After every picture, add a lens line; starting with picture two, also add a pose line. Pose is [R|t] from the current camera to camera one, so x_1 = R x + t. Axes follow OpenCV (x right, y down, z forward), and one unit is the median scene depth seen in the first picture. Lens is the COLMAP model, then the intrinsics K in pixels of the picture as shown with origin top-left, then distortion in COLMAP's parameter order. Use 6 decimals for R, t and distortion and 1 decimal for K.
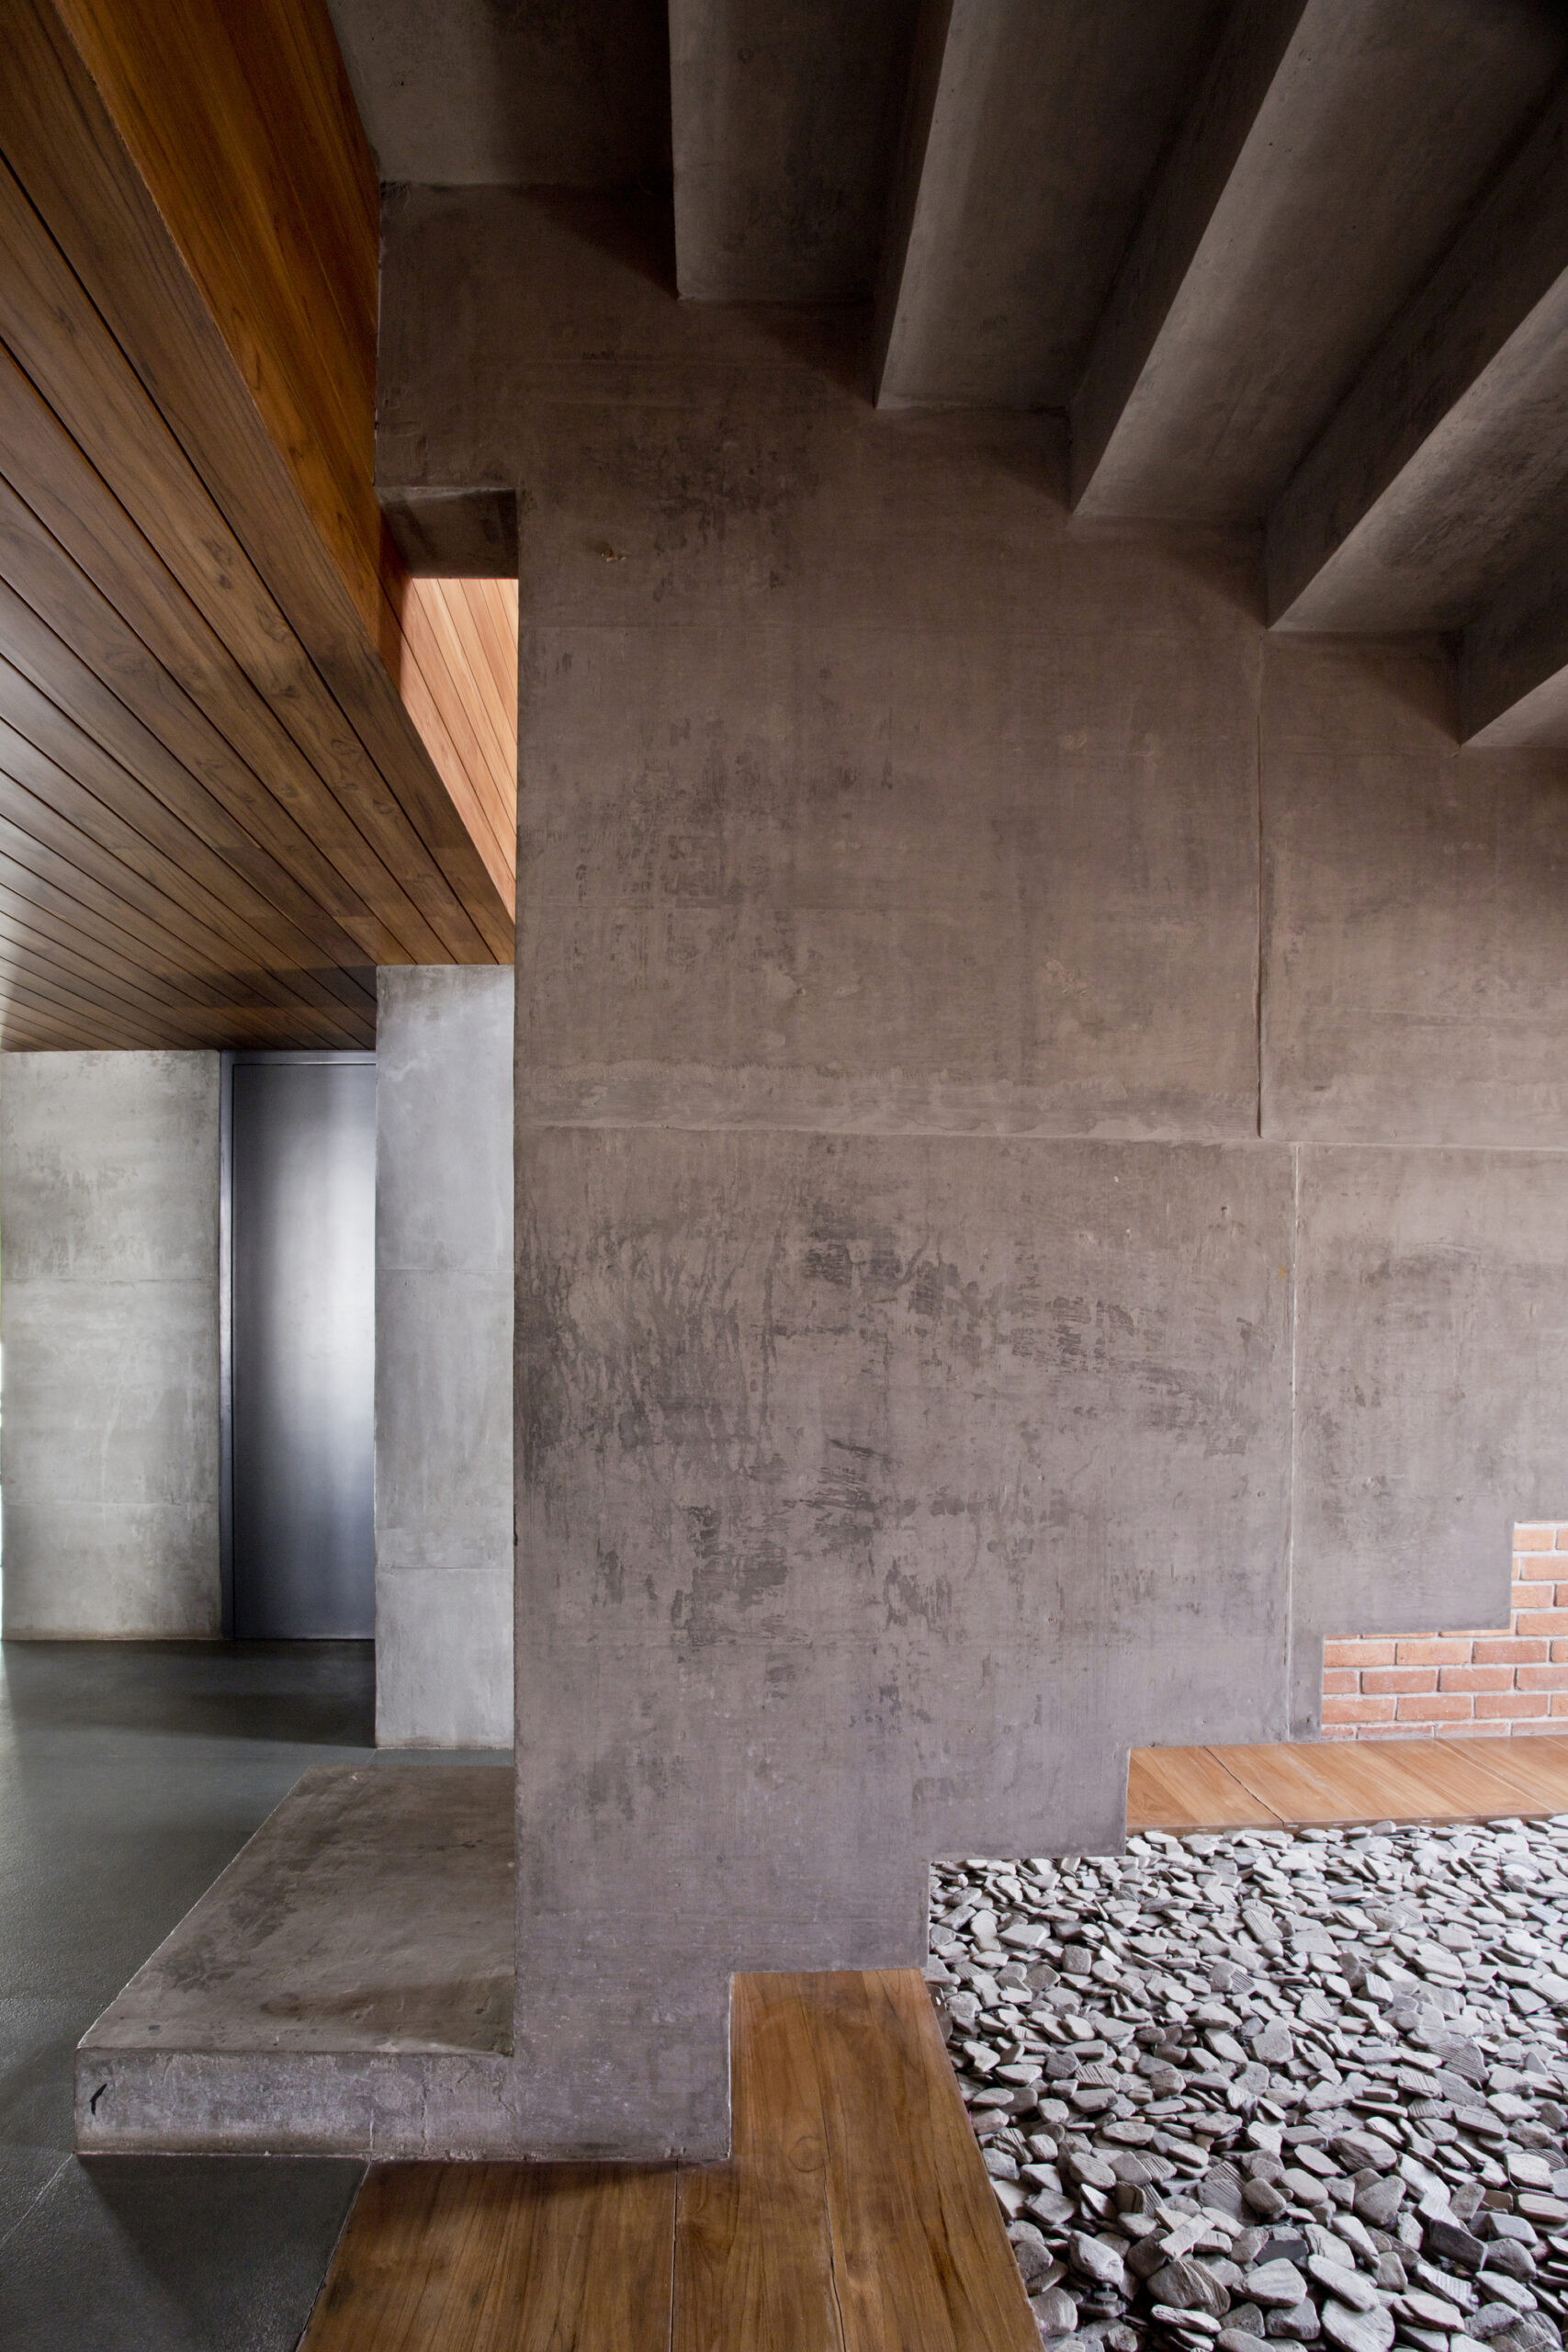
lens RADIAL K [[1308.2, 0, 772.2], [0, 1308.2, 1316.6], [0, 0, 1]] dist [-0.089613, 0.045743]
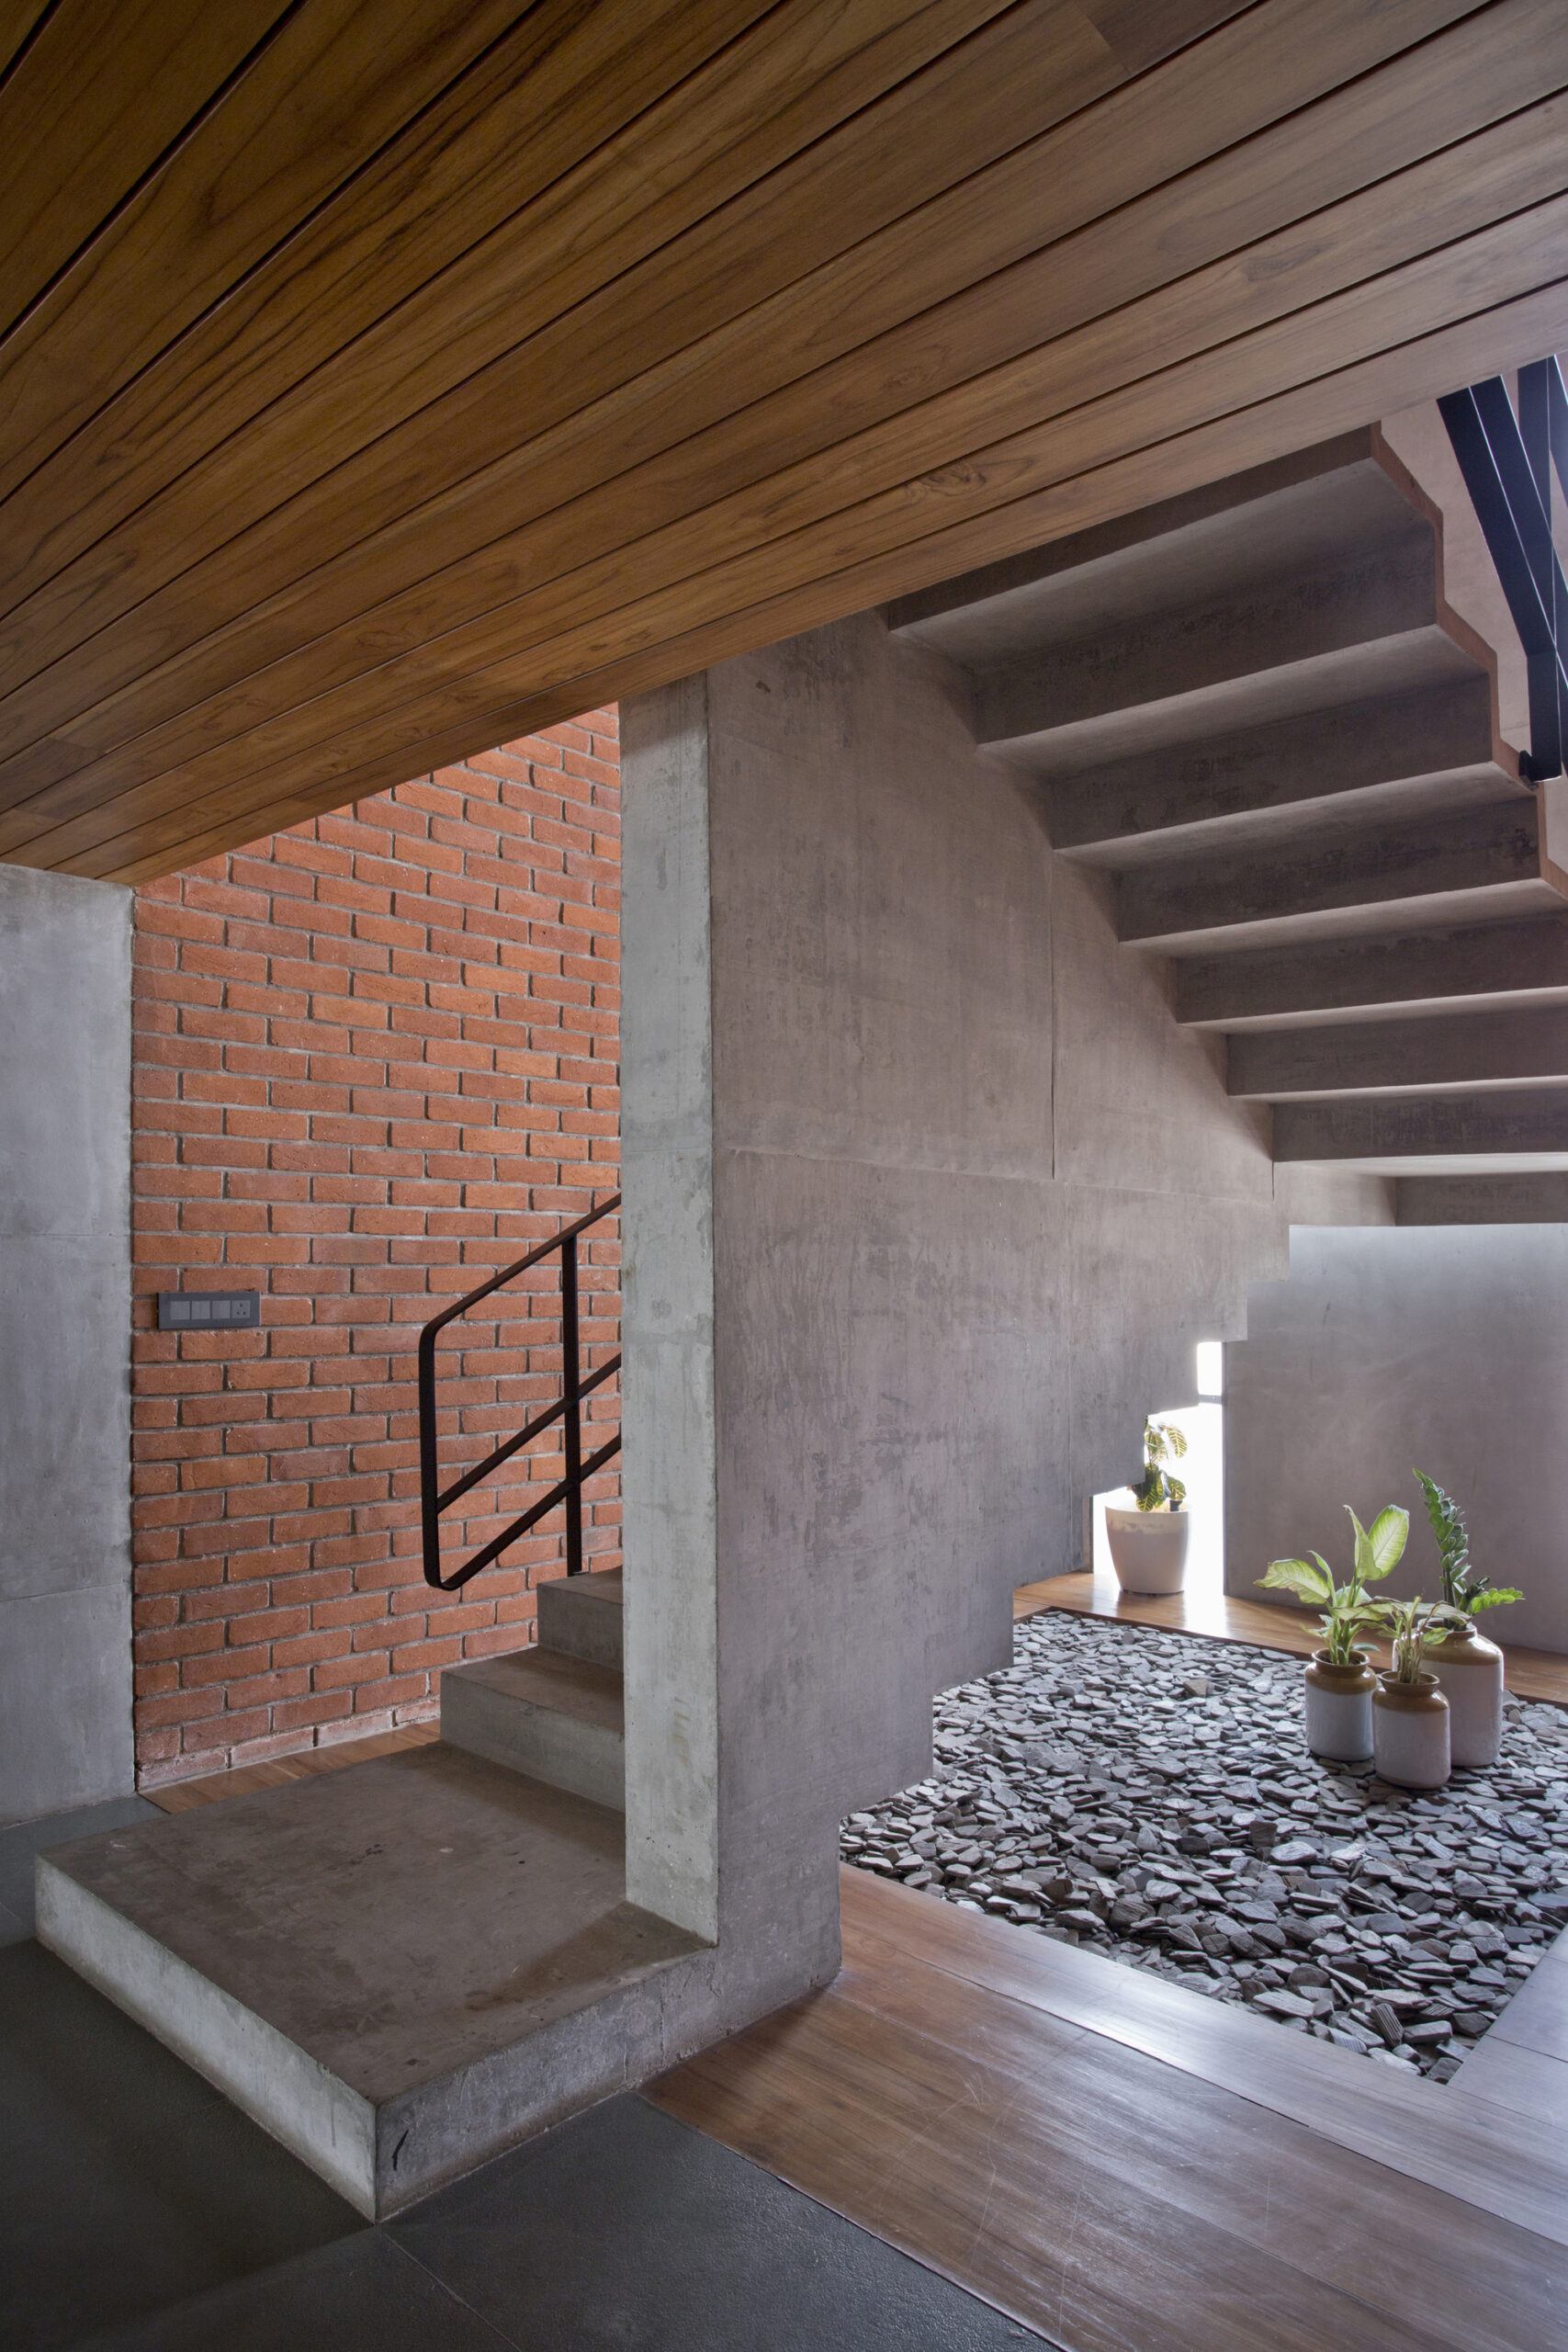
lens RADIAL K [[1466.7, 0, 784.0], [0, 1466.7, 1176.0], [0, 0, 1]] dist [-0.065448, 0.051509]
pose [[0.690807, 0.038947, 0.721989, -1.123043], [-0.002645, 0.998678, -0.051343, -0.051713], [-0.723034, 0.033559, 0.689997, 0.022533]]
